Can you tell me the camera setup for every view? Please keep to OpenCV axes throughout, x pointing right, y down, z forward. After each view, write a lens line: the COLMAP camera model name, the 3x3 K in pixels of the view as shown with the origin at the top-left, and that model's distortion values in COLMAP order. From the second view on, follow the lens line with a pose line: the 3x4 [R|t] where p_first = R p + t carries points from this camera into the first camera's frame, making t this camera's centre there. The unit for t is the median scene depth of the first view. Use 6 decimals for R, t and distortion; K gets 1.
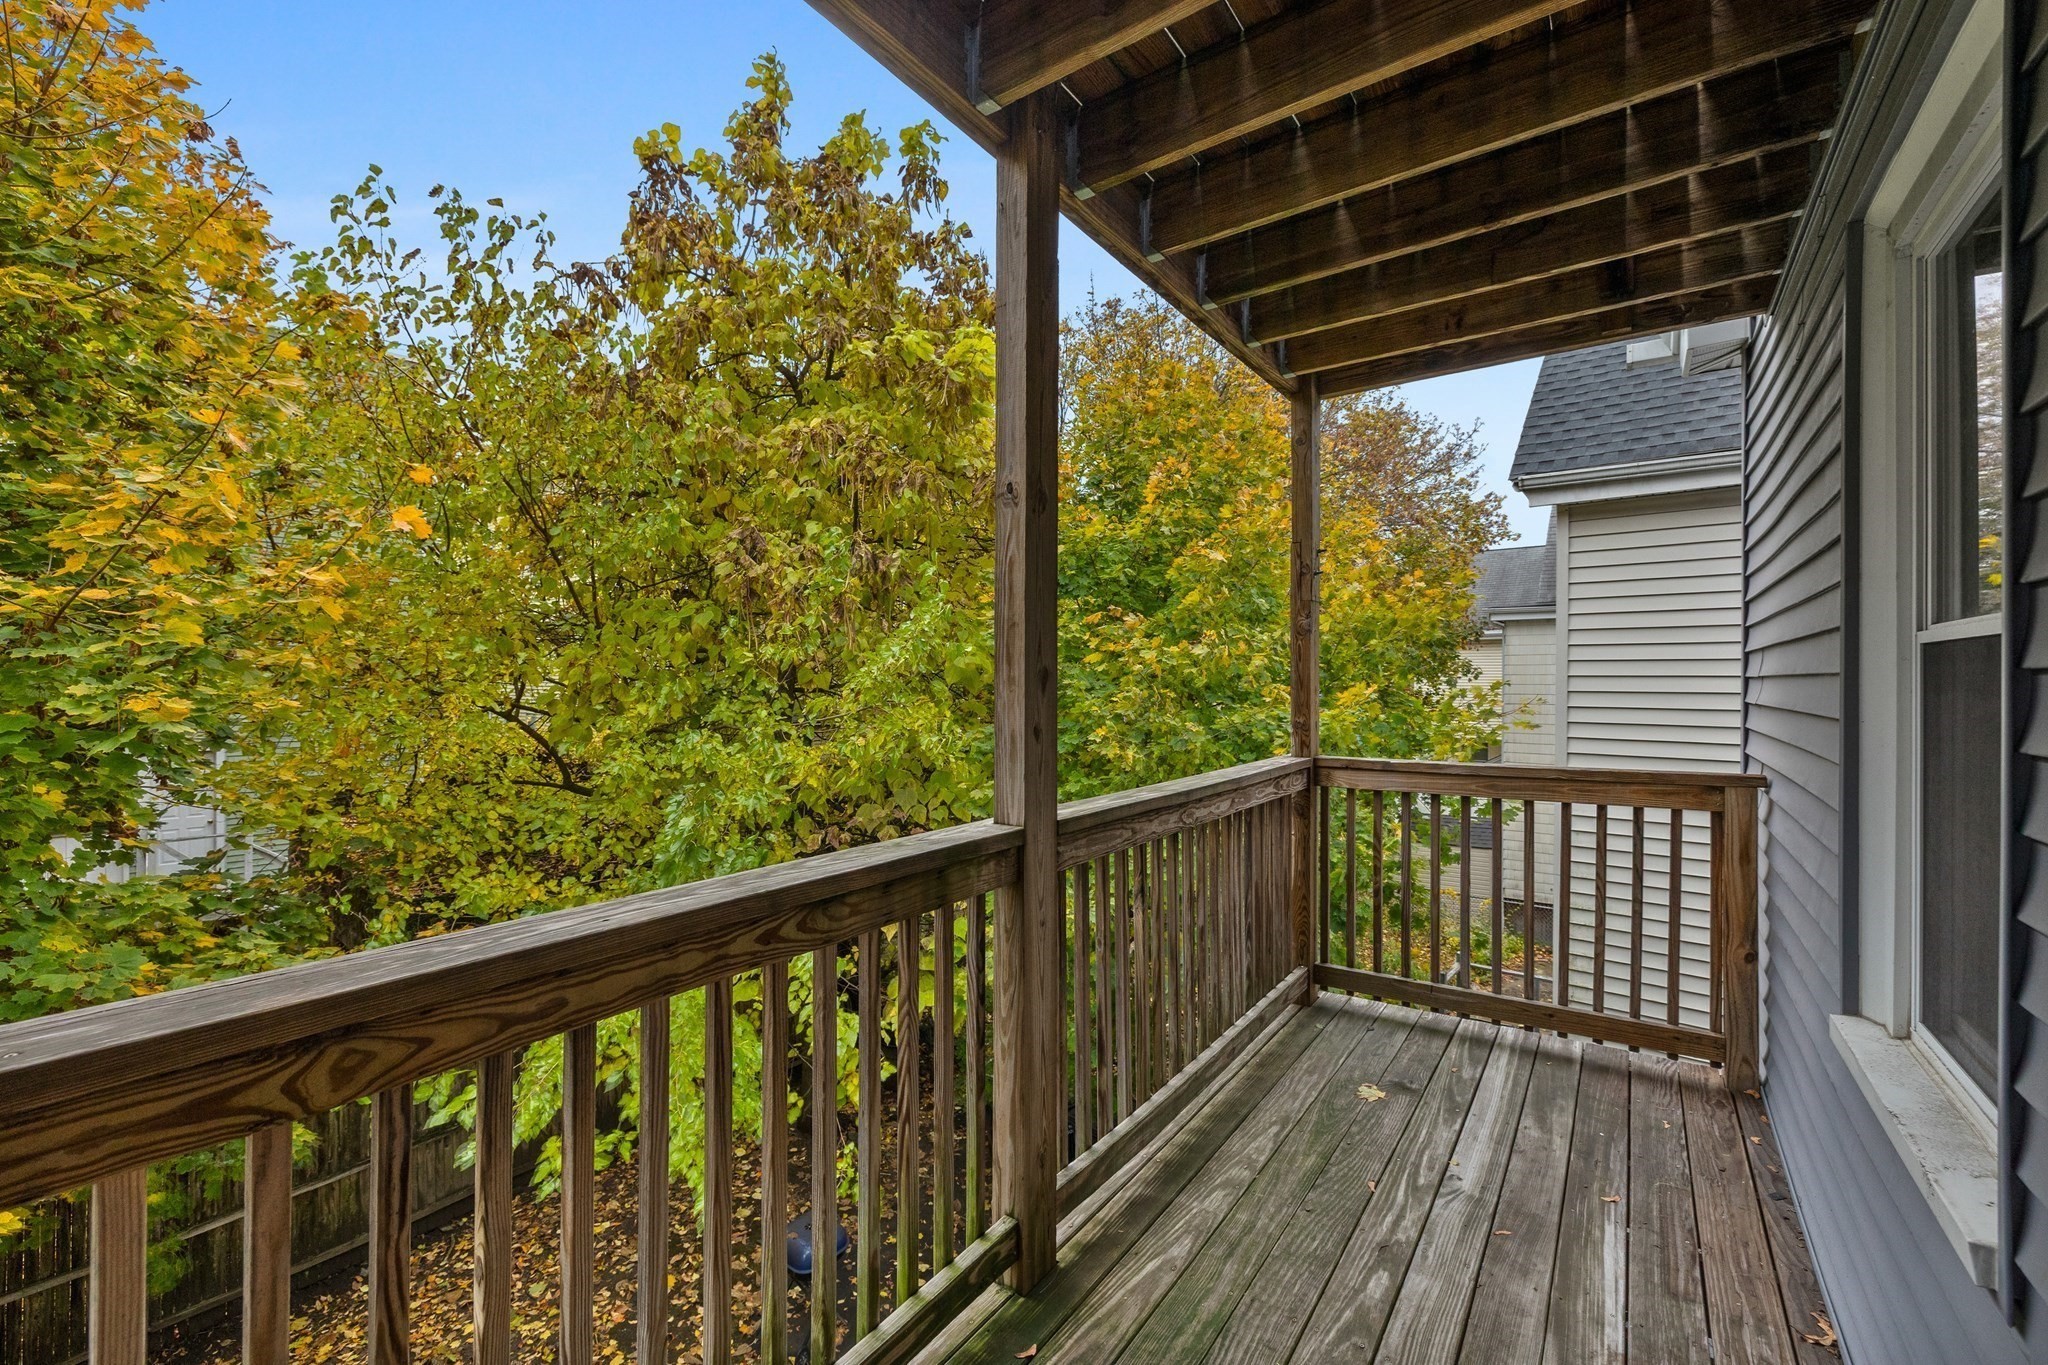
lens RADIAL K [[867.9, 0, 1037.4], [0, 867.9, 679.4], [0, 0, 1]] dist [-0.002402, 0.000411]
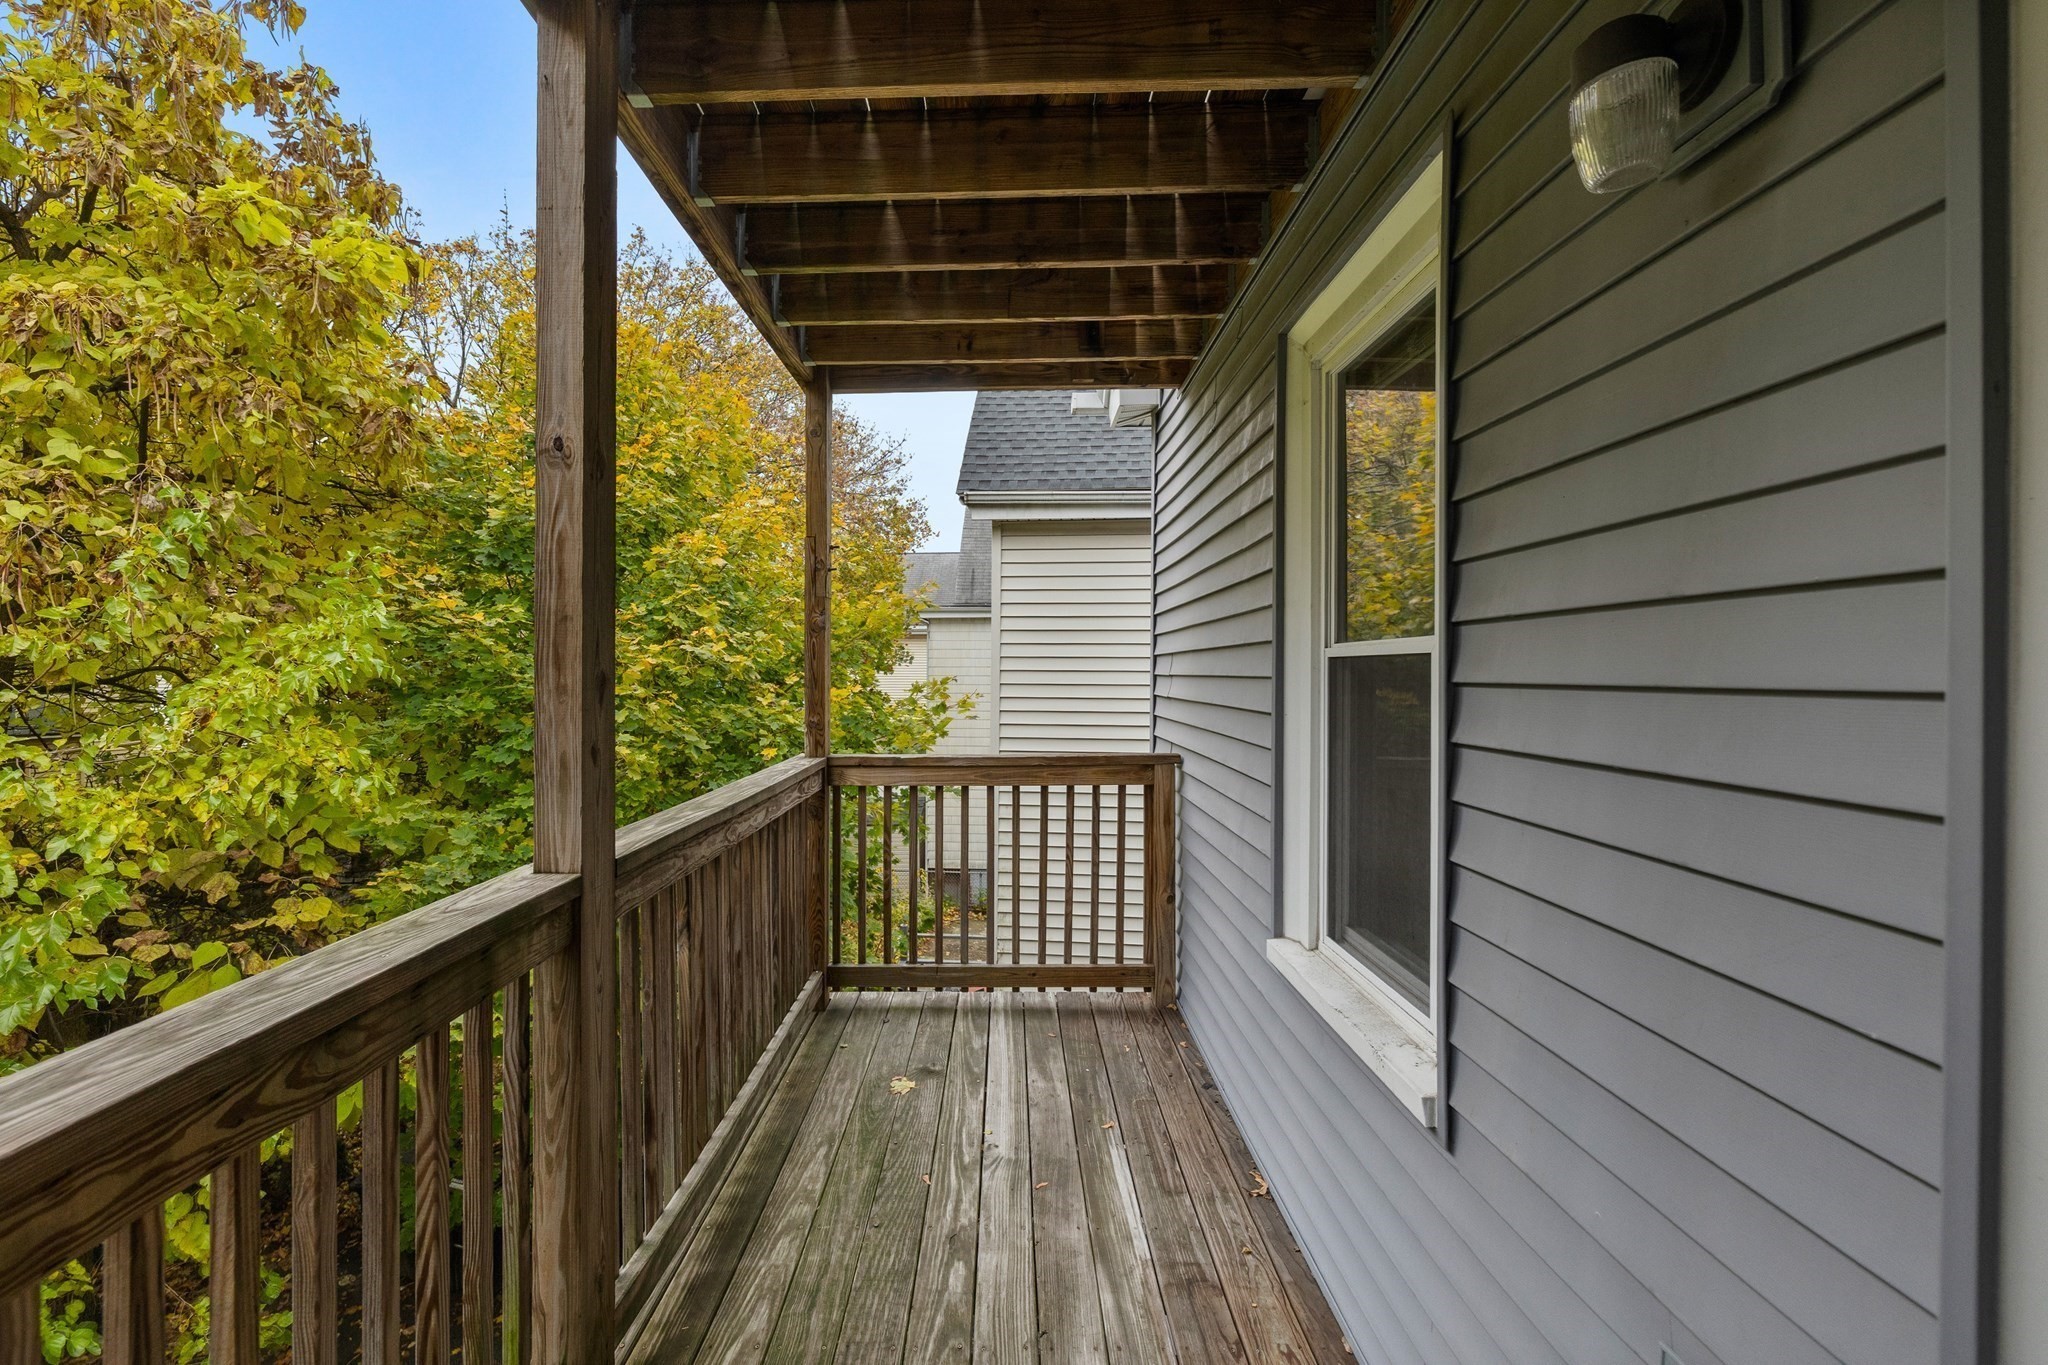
lens RADIAL K [[882.9, 0, 996.9], [0, 882.9, 673.1], [0, 0, 1]] dist [0.000132, 0.000257]
pose [[0.829414, -0.000564, 0.558634, -0.097006], [-0.002009, 0.999990, 0.003992, -0.011268], [-0.558630, -0.004433, 0.829405, 0.075035]]
